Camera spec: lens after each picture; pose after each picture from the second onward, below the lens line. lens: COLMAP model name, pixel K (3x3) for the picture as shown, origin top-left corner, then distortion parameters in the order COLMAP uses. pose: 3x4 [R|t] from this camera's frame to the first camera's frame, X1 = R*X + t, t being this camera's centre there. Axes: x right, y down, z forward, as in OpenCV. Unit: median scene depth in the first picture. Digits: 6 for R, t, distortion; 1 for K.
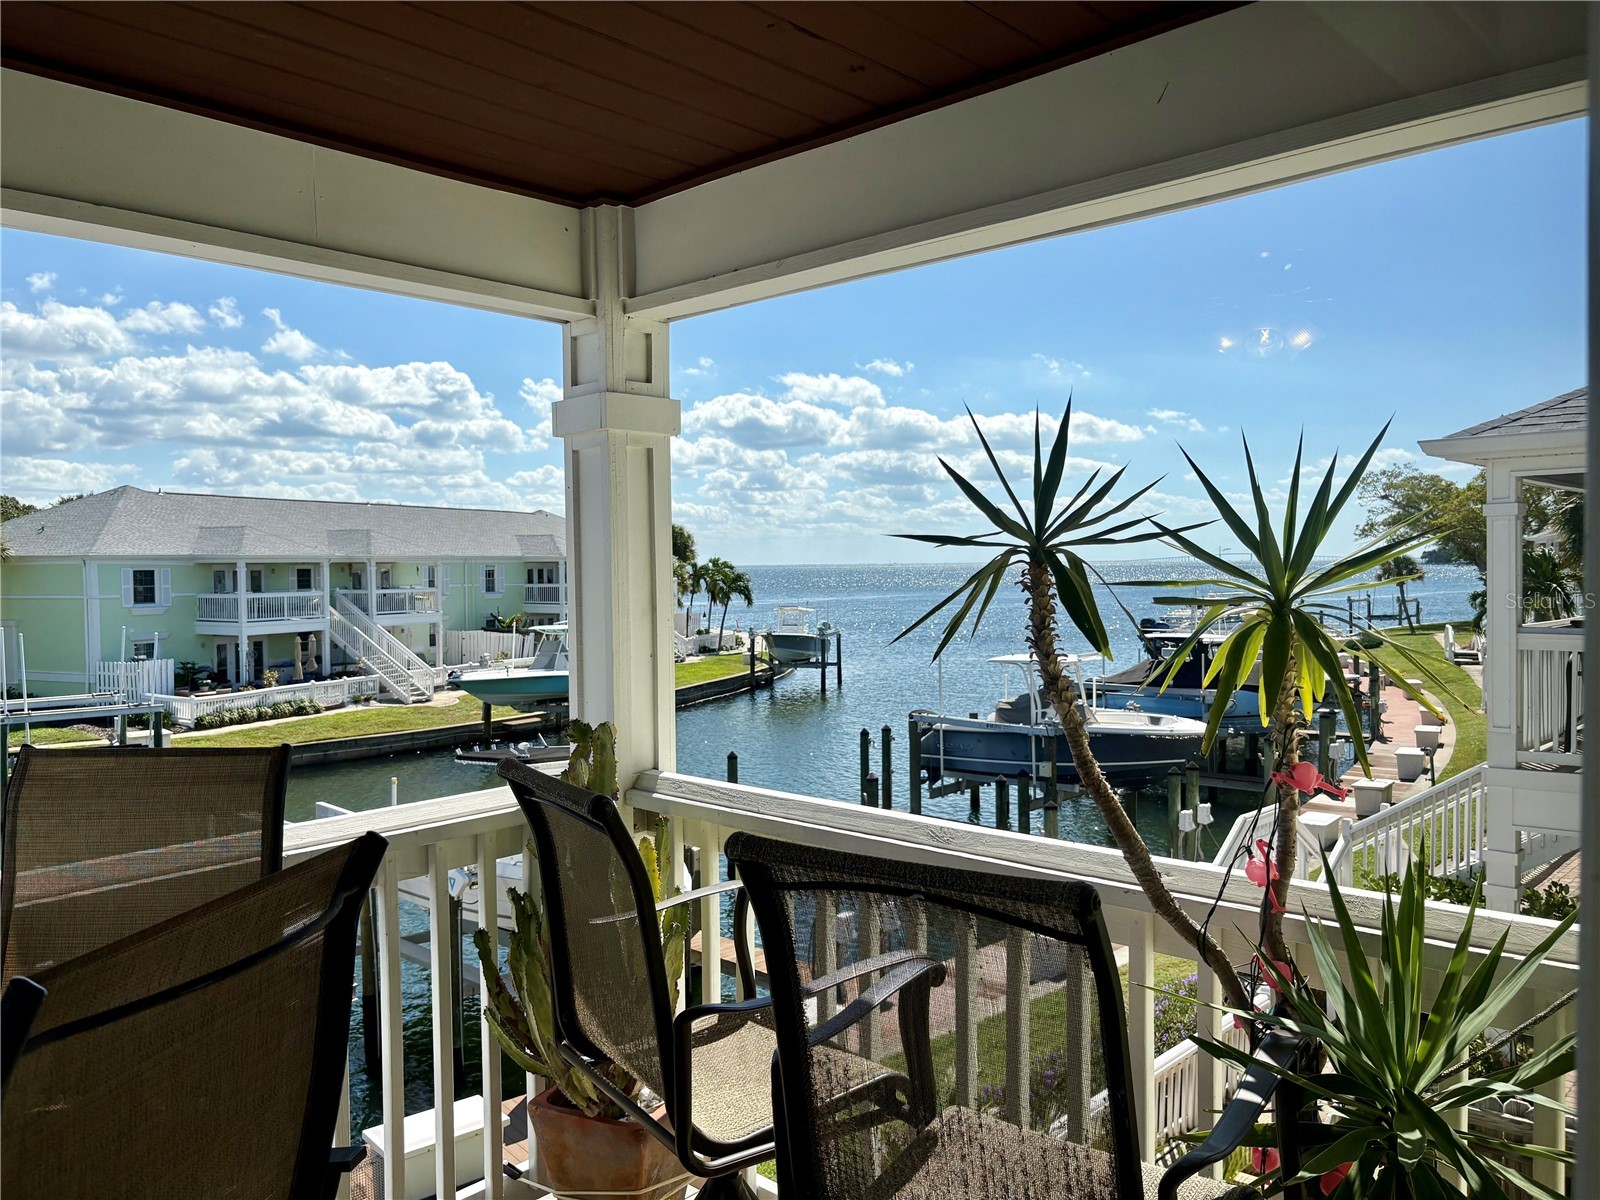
lens RADIAL K [[1220.1, 0, 799.7], [0, 1220.1, 595.8], [0, 0, 1]] dist [0.189181, -0.589554]
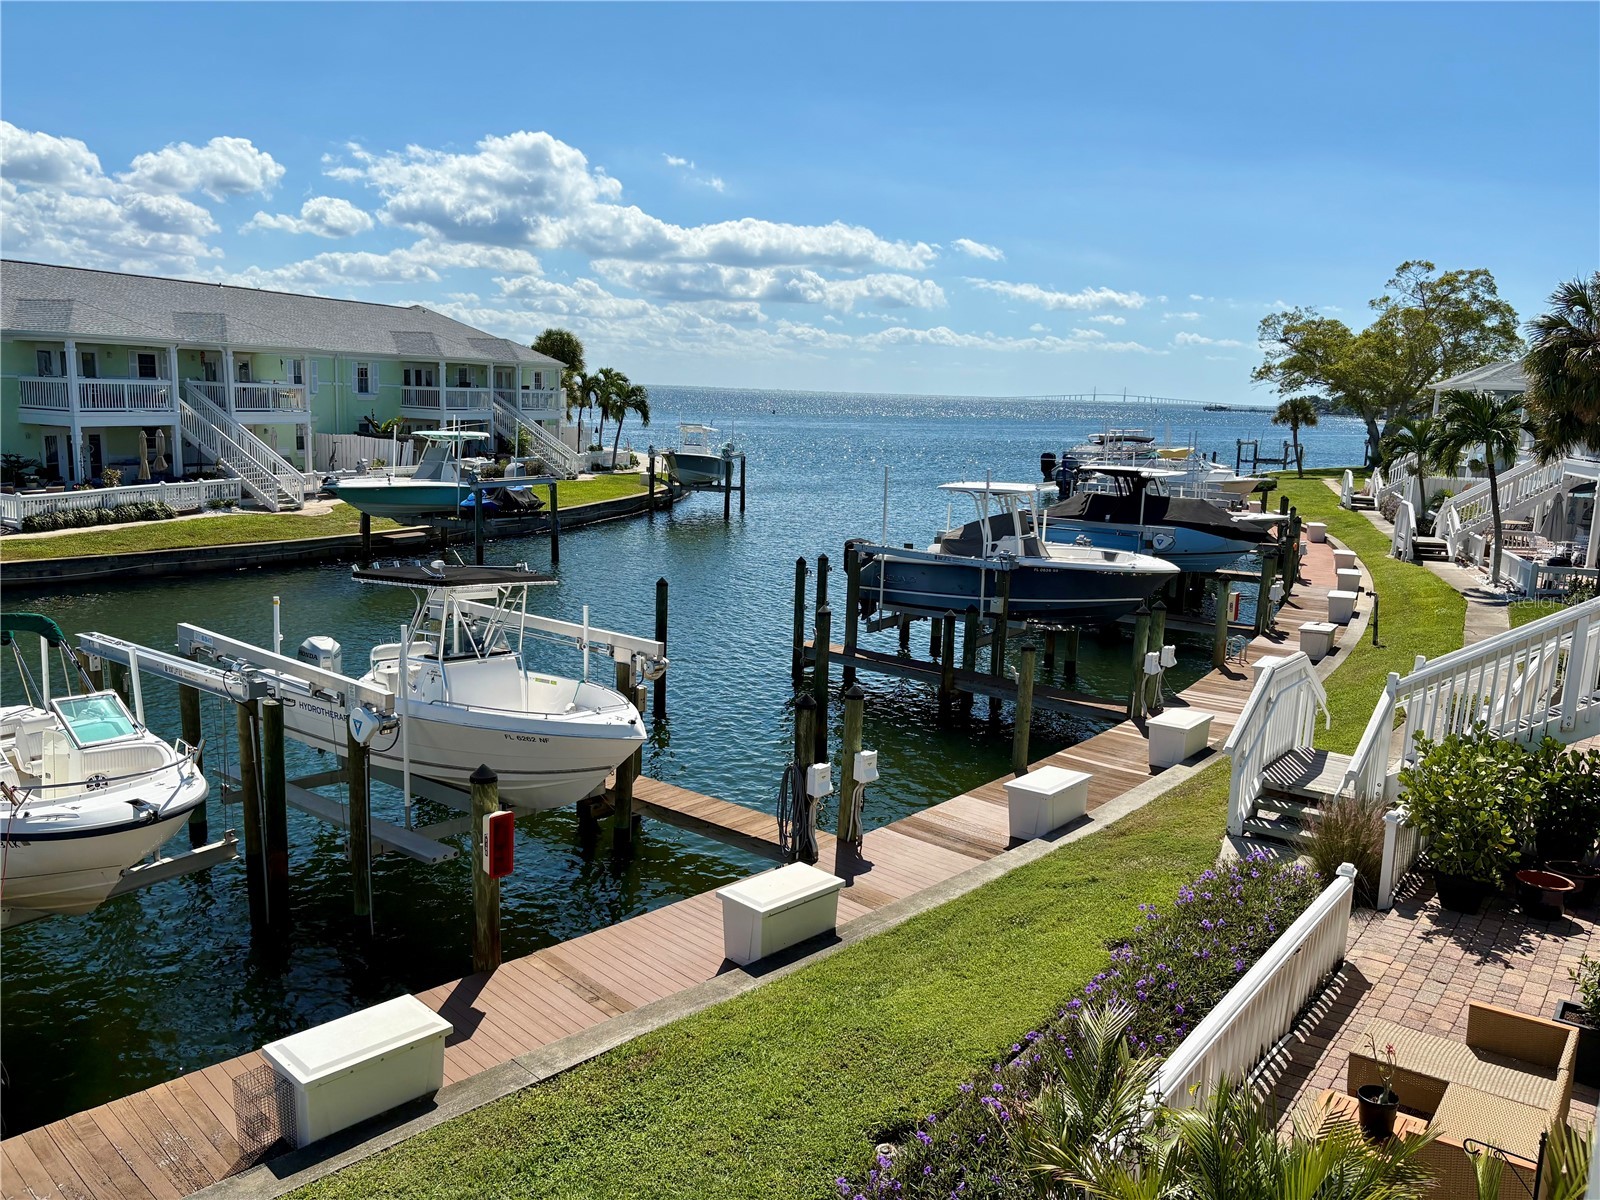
lens RADIAL K [[1188.8, 0, 801.6], [0, 1188.8, 608.6], [0, 0, 1]] dist [0.045073, -0.053051]
pose [[0.992565, 0.025553, 0.119007, -0.034669], [-0.043434, 0.987705, 0.150177, 0.008746], [-0.113707, -0.154229, 0.981470, 0.080156]]
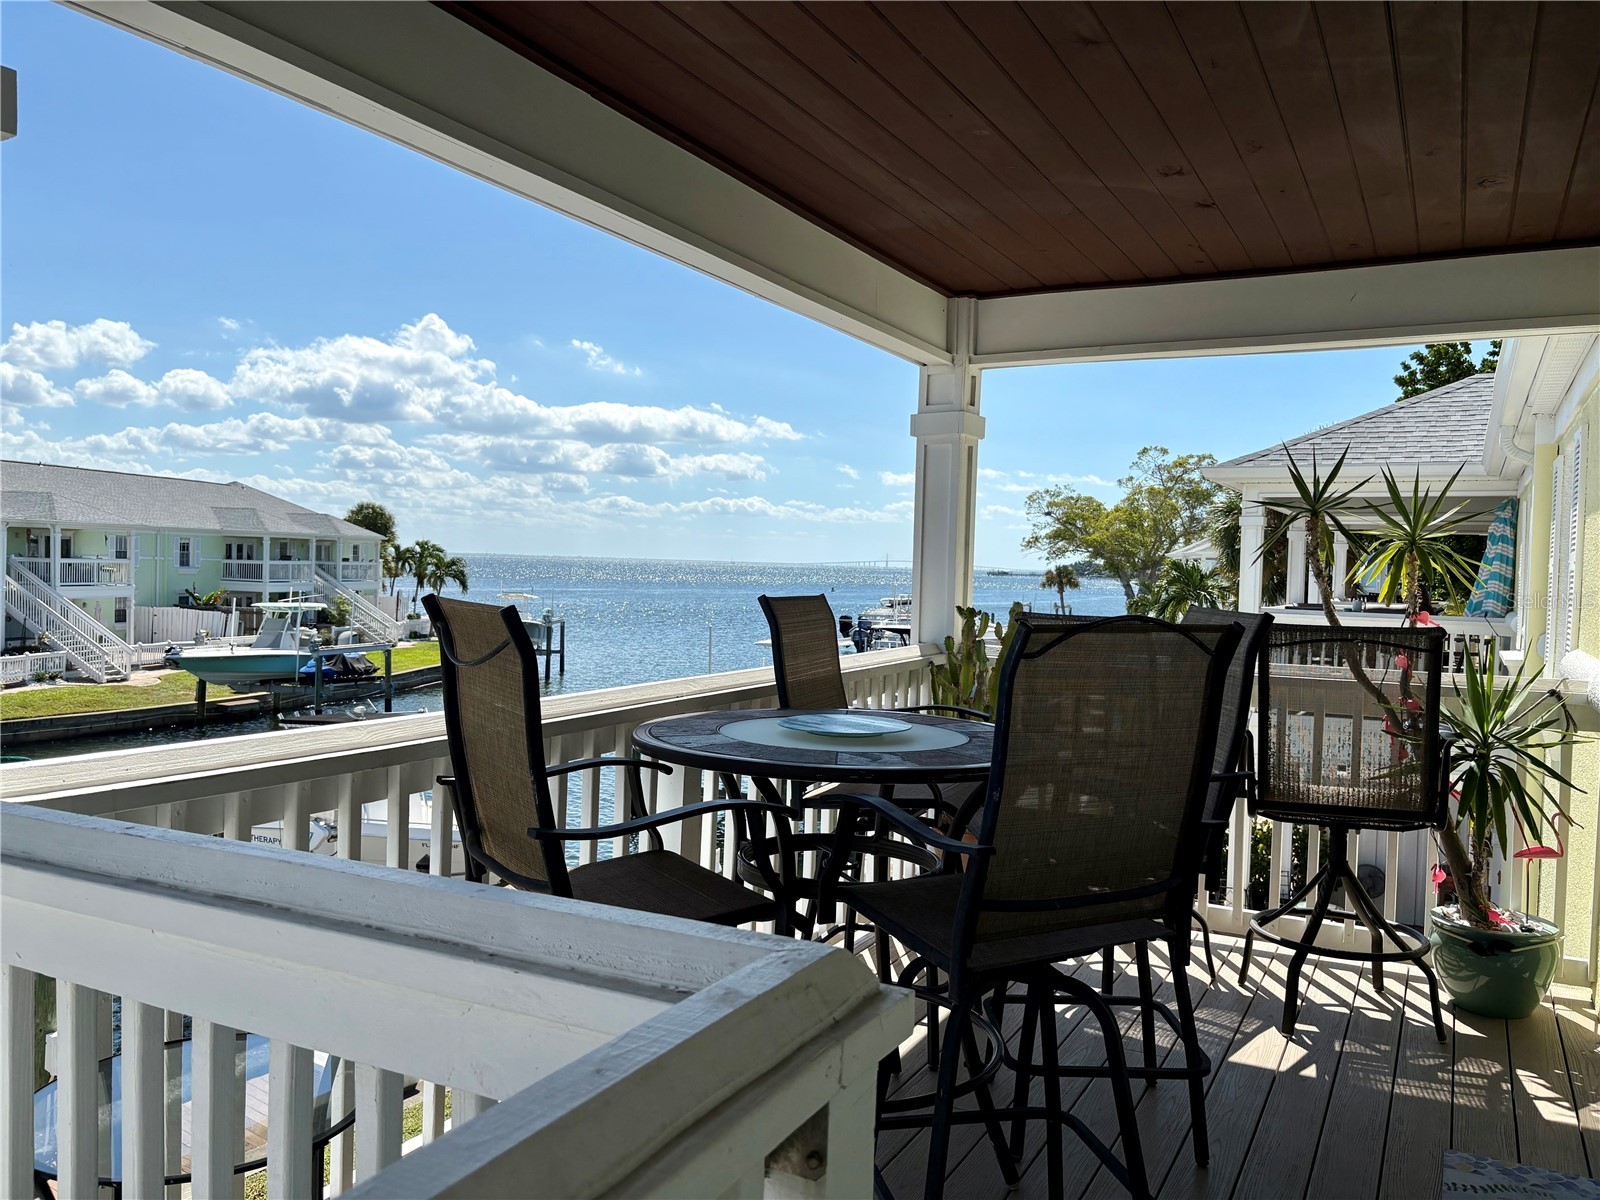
lens RADIAL K [[1258.3, 0, 802.0], [0, 1258.3, 599.9], [0, 0, 1]] dist [0.007817, 0.002813]
pose [[0.960525, 0.031558, 0.276398, -0.074521], [-0.032657, 0.999466, -0.000627, 0.008478], [-0.276270, -0.008424, 0.961043, -0.050147]]
